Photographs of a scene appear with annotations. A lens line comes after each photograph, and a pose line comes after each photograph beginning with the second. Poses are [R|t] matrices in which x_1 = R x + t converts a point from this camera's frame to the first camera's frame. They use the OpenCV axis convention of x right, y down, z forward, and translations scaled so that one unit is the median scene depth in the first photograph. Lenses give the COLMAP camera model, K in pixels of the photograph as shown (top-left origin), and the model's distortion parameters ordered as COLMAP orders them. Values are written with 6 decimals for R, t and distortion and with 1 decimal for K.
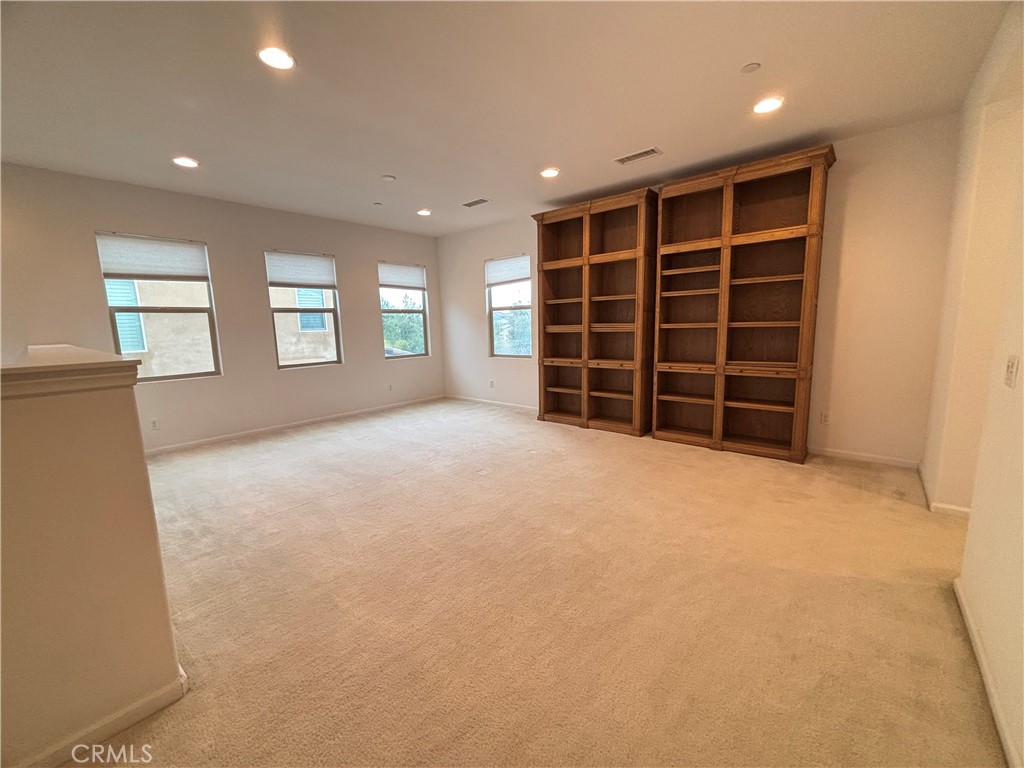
lens RADIAL K [[412.9, 0, 515.7], [0, 412.9, 385.4], [0, 0, 1]] dist [0.016524, 0.000099]
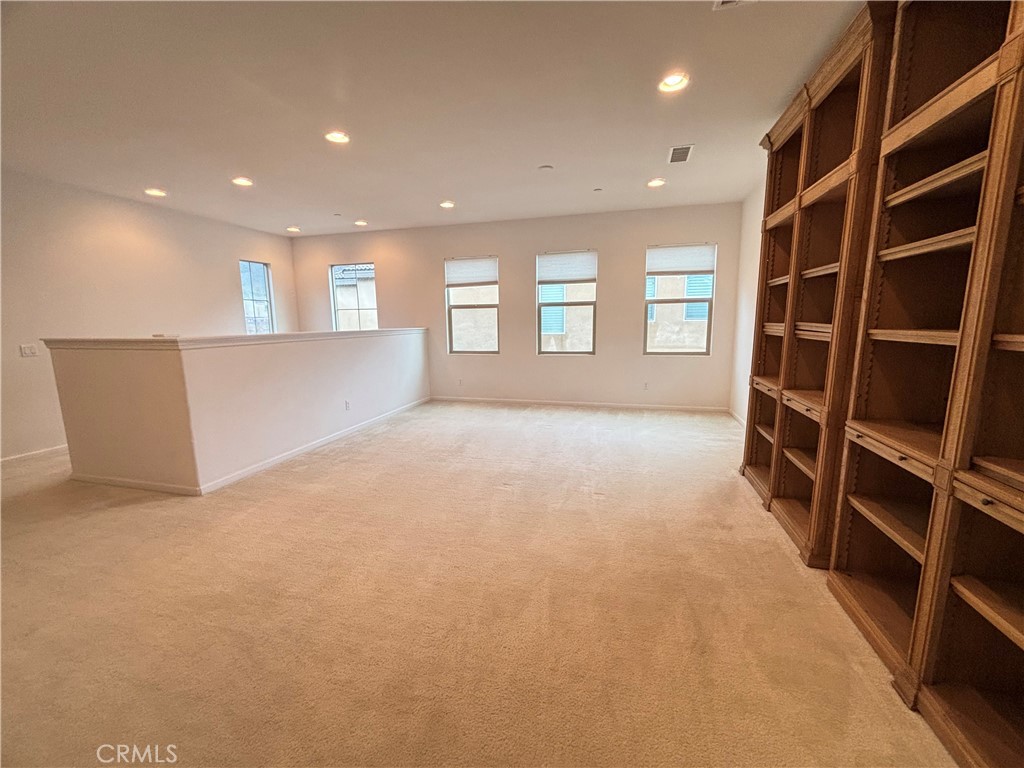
lens RADIAL K [[412.9, 0, 516.3], [0, 412.9, 384.8], [0, 0, 1]] dist [0.016524, 0.000099]
pose [[0.440090, 0.159656, -0.883646, 0.476052], [-0.134009, 0.984724, 0.111177, -0.075965], [0.887898, 0.069489, 0.454763, 0.416679]]
